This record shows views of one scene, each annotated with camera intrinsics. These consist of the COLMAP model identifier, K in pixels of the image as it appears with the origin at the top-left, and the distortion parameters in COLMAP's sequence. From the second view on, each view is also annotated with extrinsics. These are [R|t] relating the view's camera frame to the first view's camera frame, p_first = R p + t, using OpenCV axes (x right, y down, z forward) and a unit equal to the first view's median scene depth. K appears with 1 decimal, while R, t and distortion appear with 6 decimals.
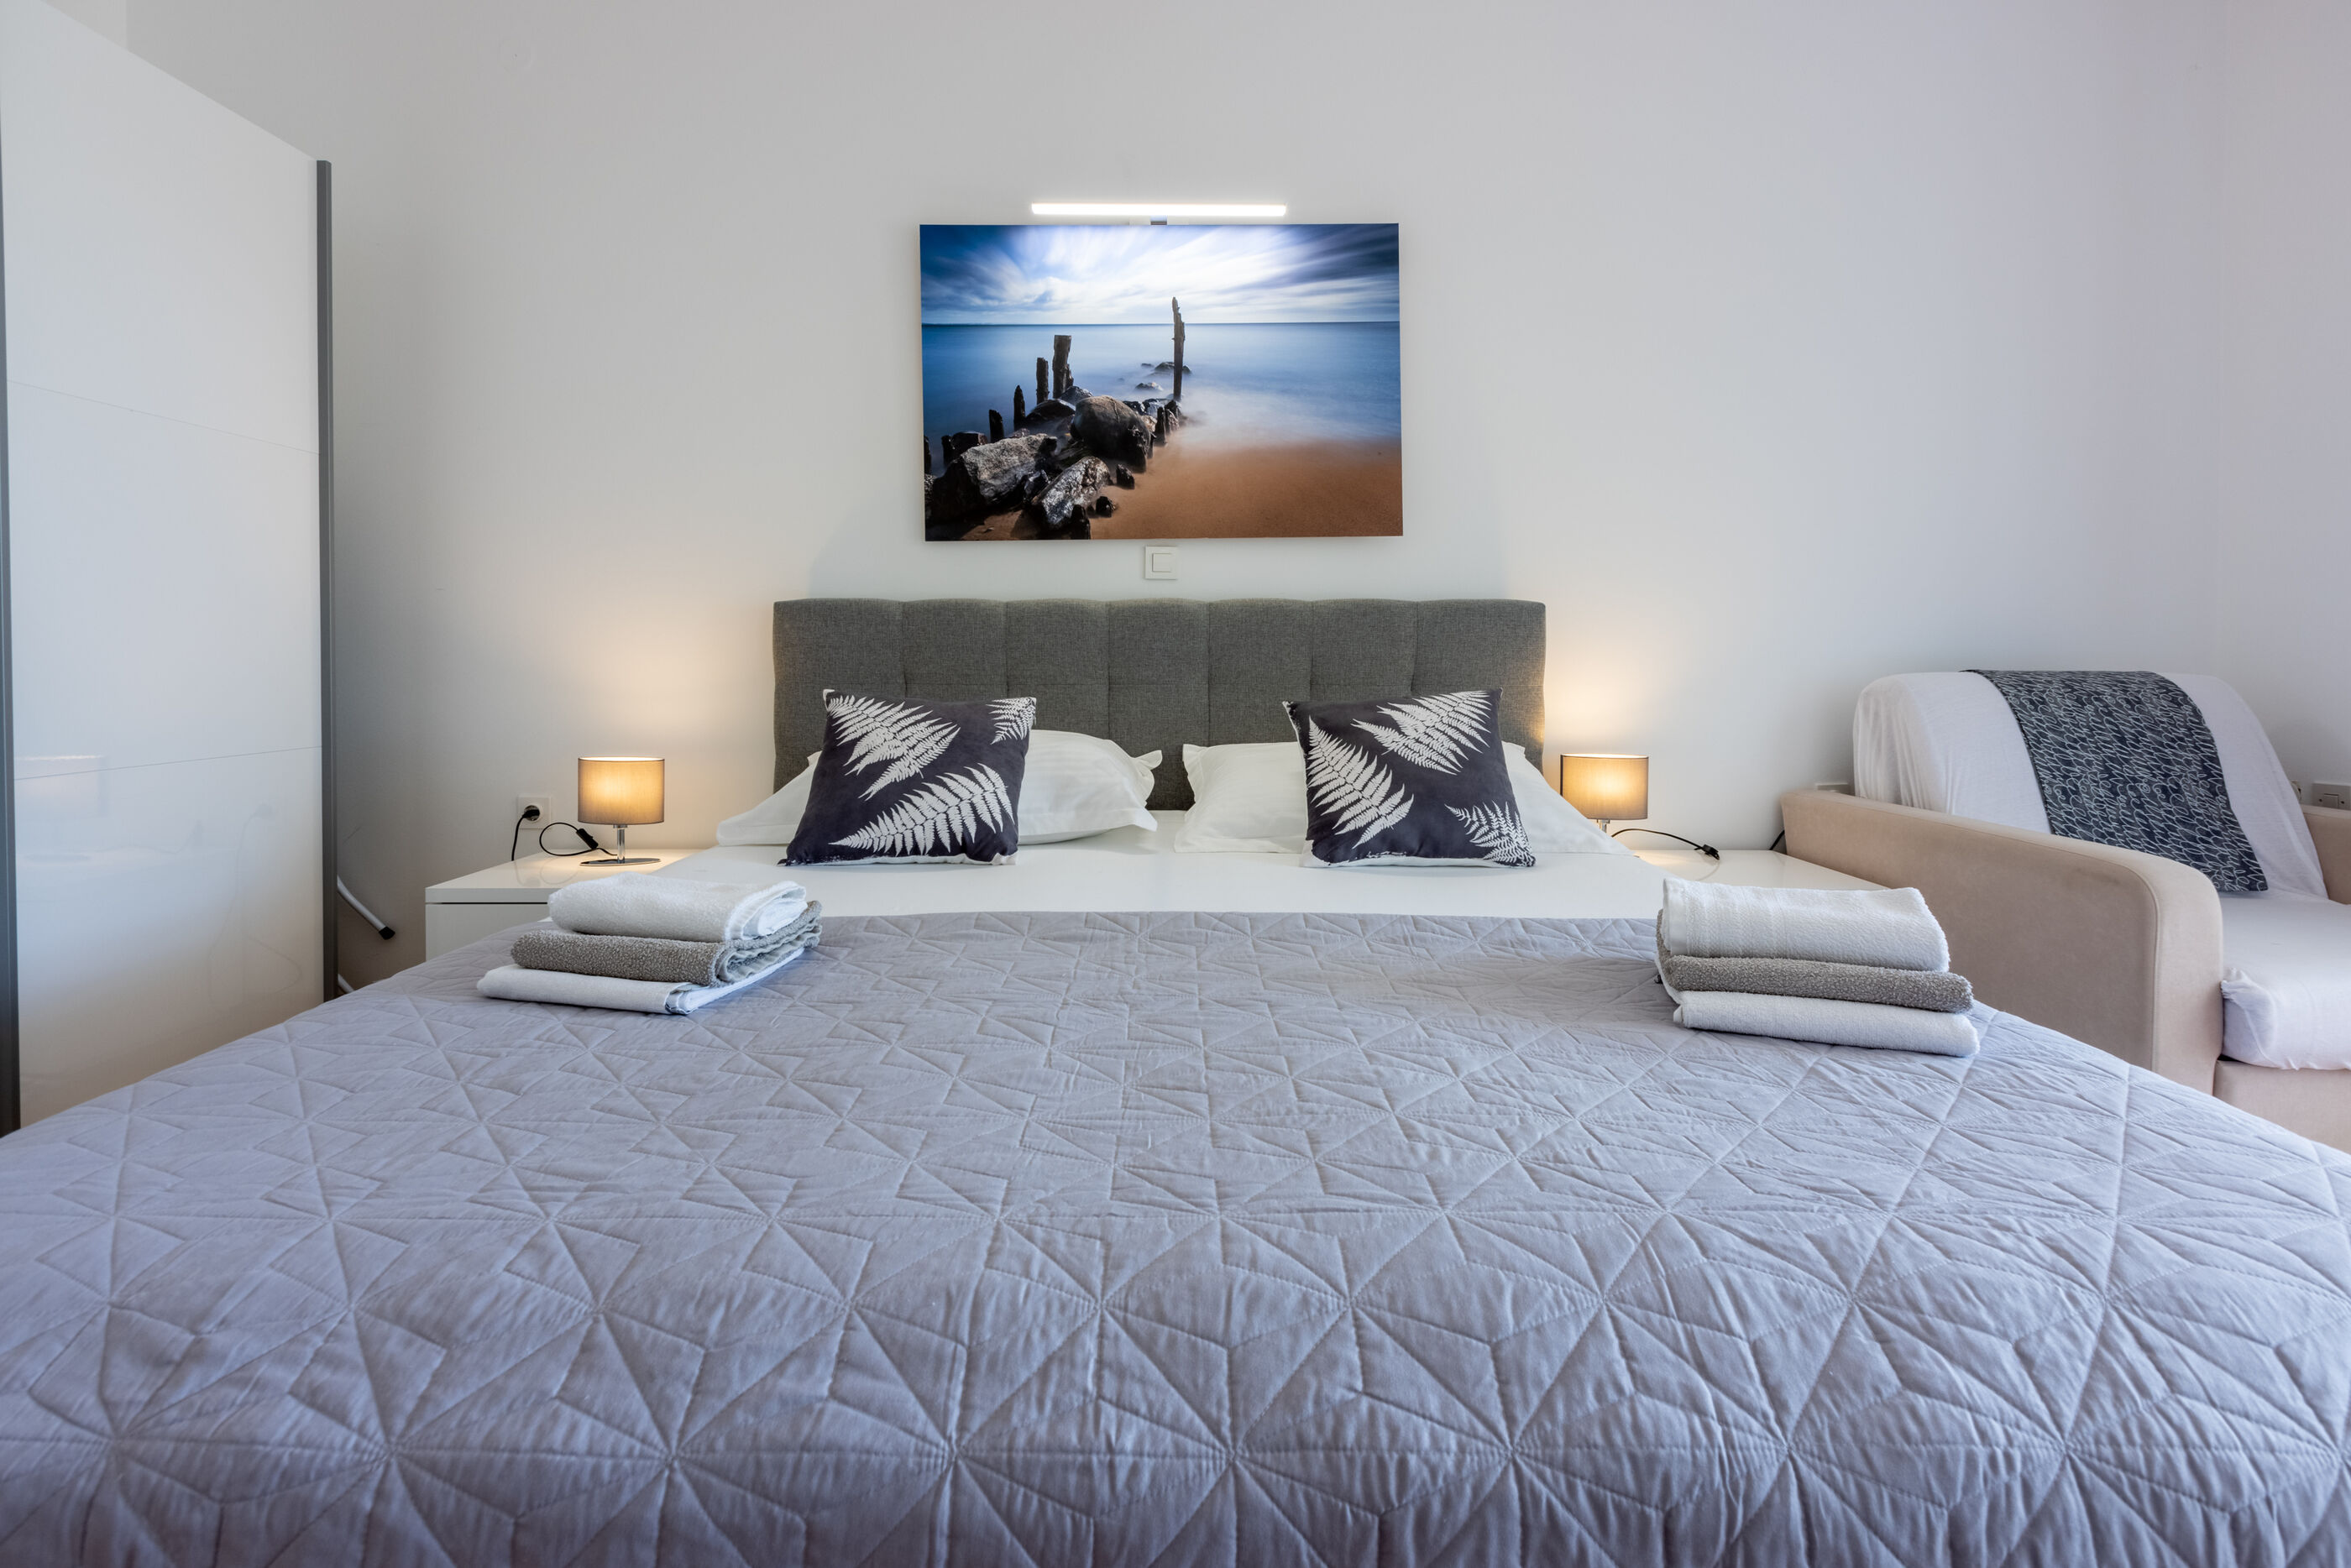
lens RADIAL K [[1071.0, 0, 1170.1], [0, 1071.0, 665.5], [0, 0, 1]] dist [0.000158, 0.000129]
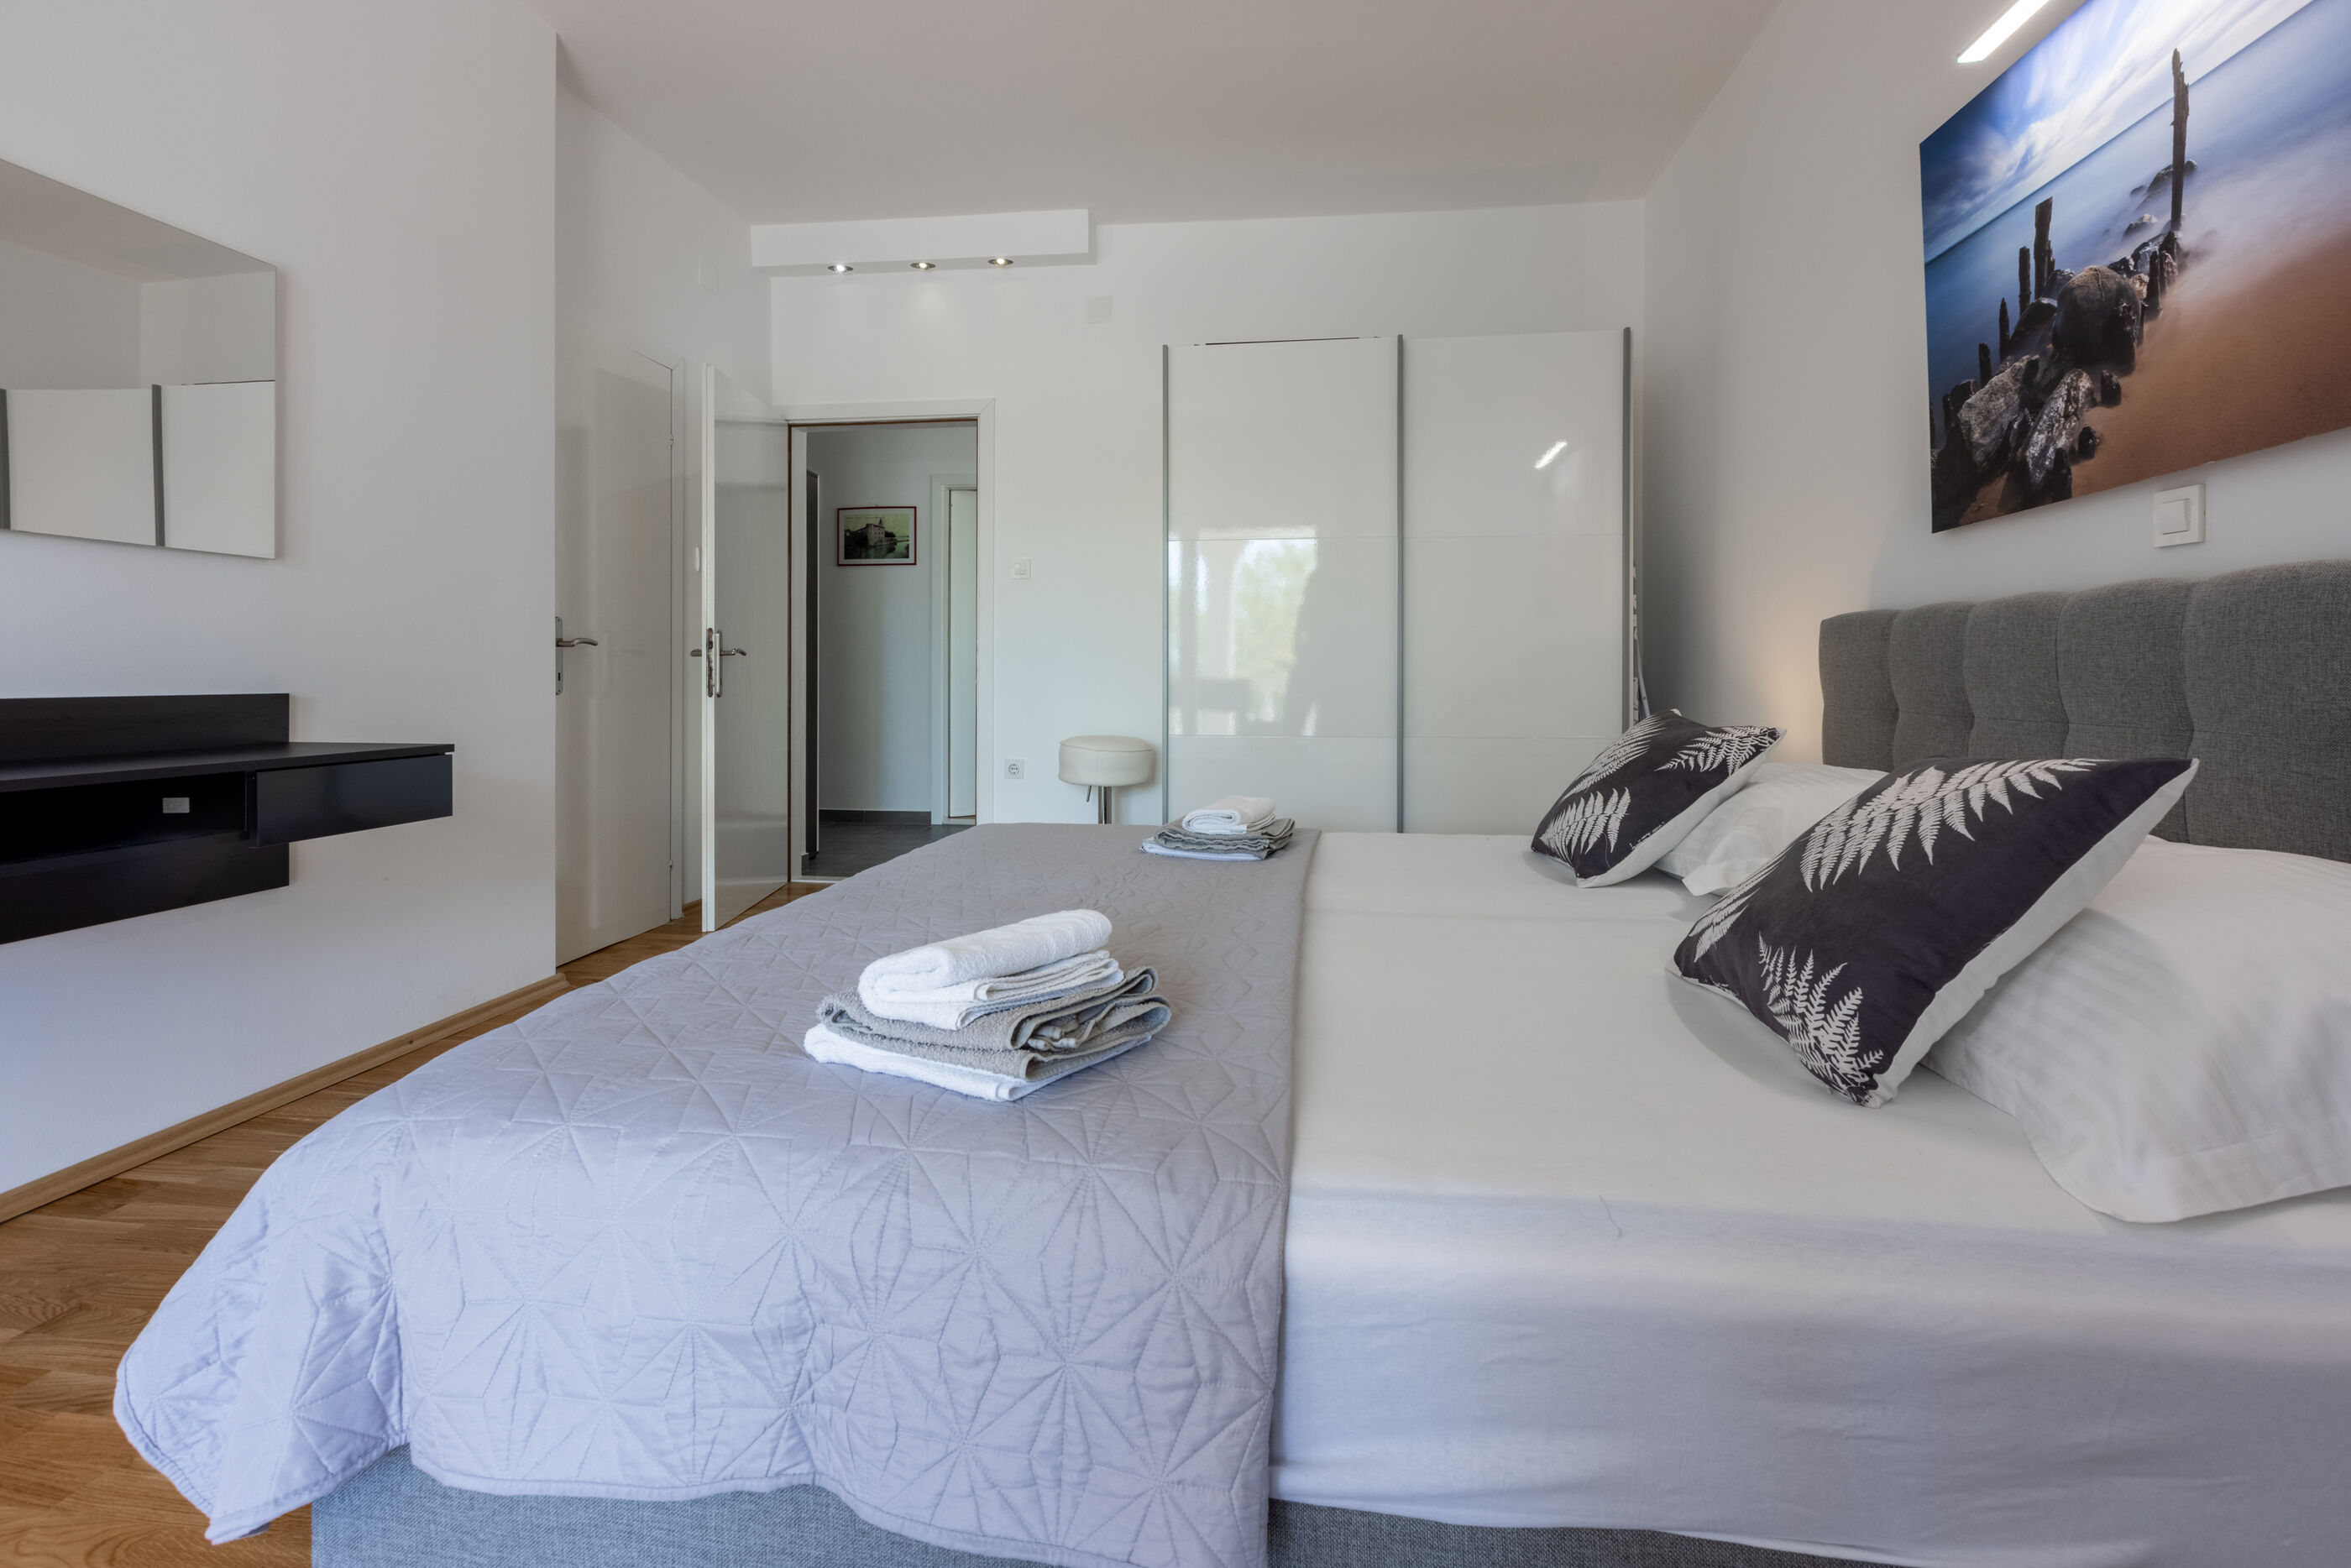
lens RADIAL K [[1079.5, 0, 1177.6], [0, 1079.5, 679.4], [0, 0, 1]] dist [0.003334, -0.001198]
pose [[-0.139641, 0.007160, -0.990176, 0.650192], [-0.009357, 0.999920, 0.008550, -0.008572], [0.990158, 0.010459, -0.139563, 0.558268]]
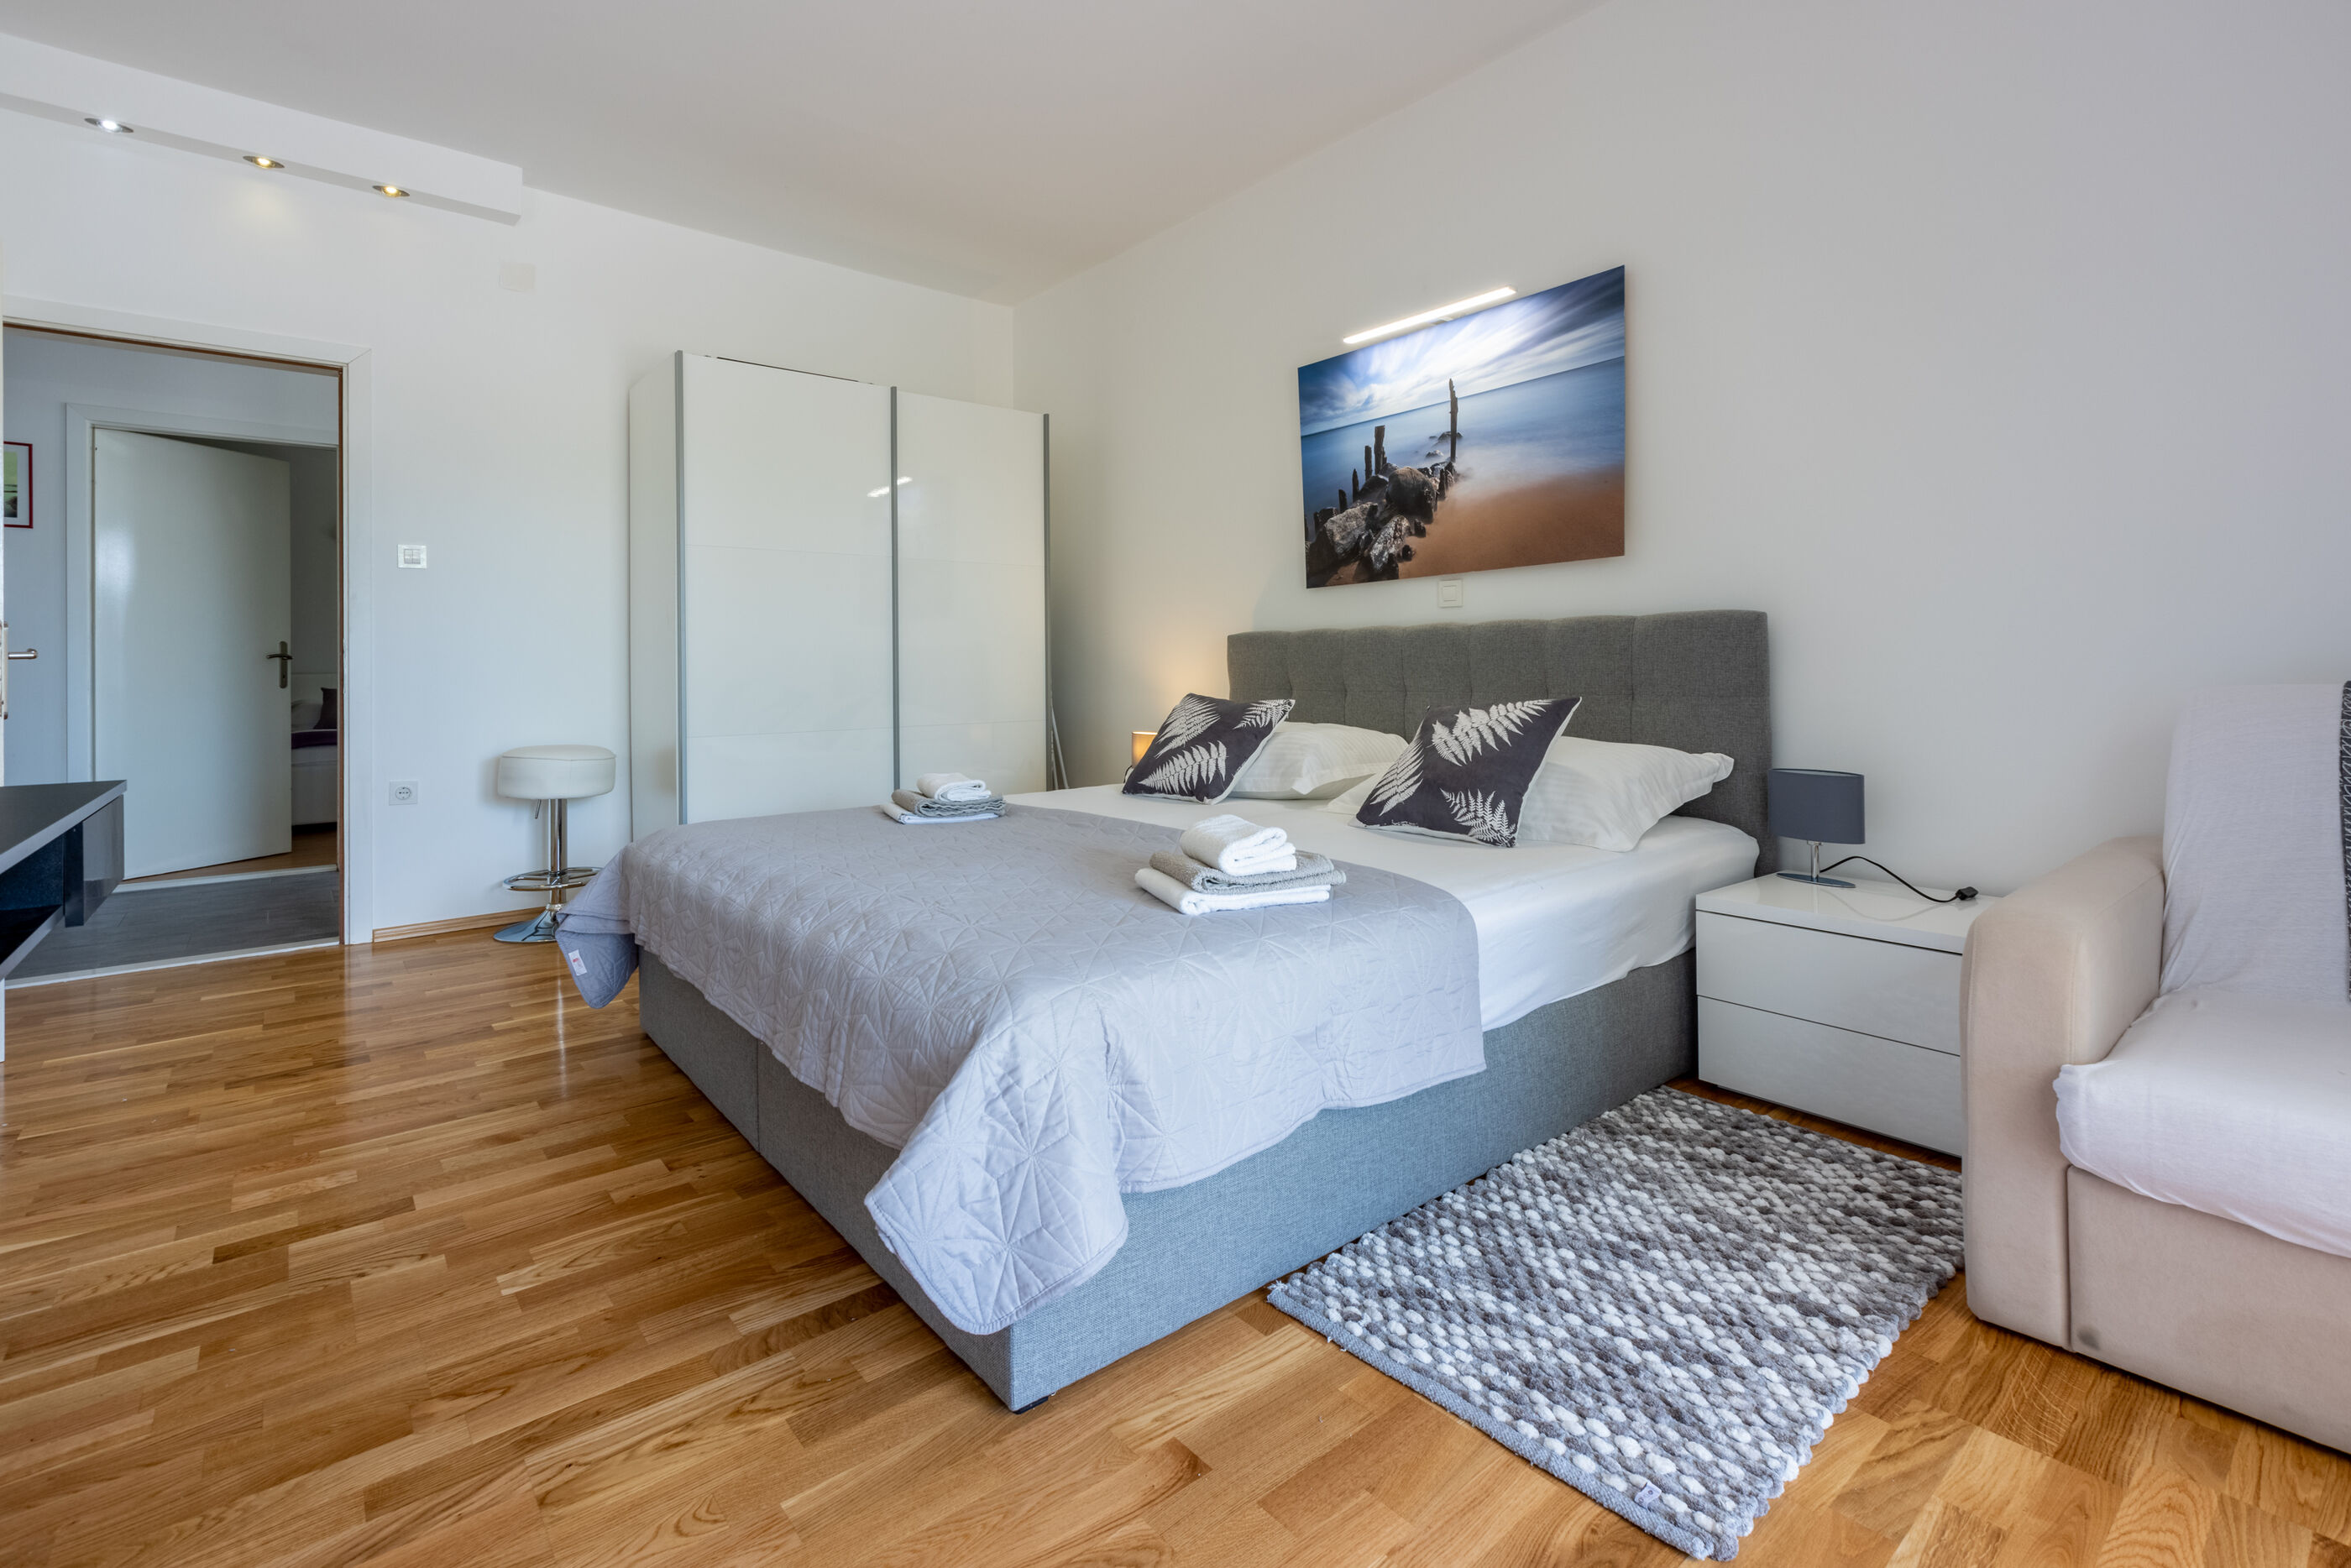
lens RADIAL K [[1069.9, 0, 1187.2], [0, 1069.9, 659.7], [0, 0, 1]] dist [0.001642, -0.000053]
pose [[0.641936, -0.013239, -0.766644, 0.751762], [0.003931, 0.999895, -0.013975, -0.003370], [0.766748, 0.005958, 0.641920, -0.024478]]
